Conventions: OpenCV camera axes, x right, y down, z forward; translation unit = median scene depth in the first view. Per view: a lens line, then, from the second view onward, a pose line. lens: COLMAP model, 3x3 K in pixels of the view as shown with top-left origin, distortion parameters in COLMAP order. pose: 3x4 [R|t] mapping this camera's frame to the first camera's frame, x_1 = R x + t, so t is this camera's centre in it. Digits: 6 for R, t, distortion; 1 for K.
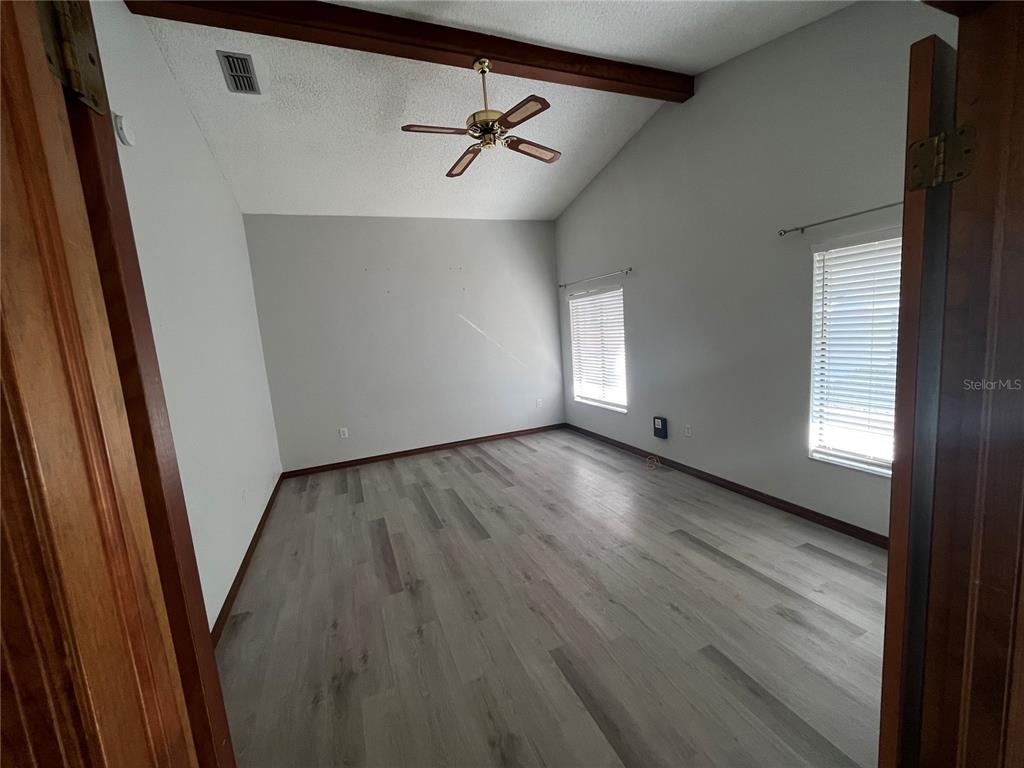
lens RADIAL K [[419.6, 0, 508.0], [0, 419.6, 384.4], [0, 0, 1]] dist [-0.003148, -0.000066]
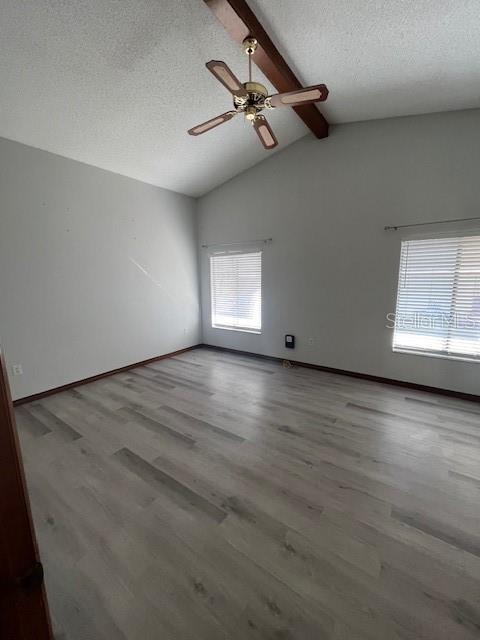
lens RADIAL K [[262.2, 0, 240.1], [0, 262.2, 319.5], [0, 0, 1]] dist [-0.003148, -0.000066]
pose [[0.844121, -0.022769, 0.535669, -0.305382], [0.019135, 0.999741, 0.012341, 0.003081], [-0.535811, -0.000167, 0.844338, 0.240150]]
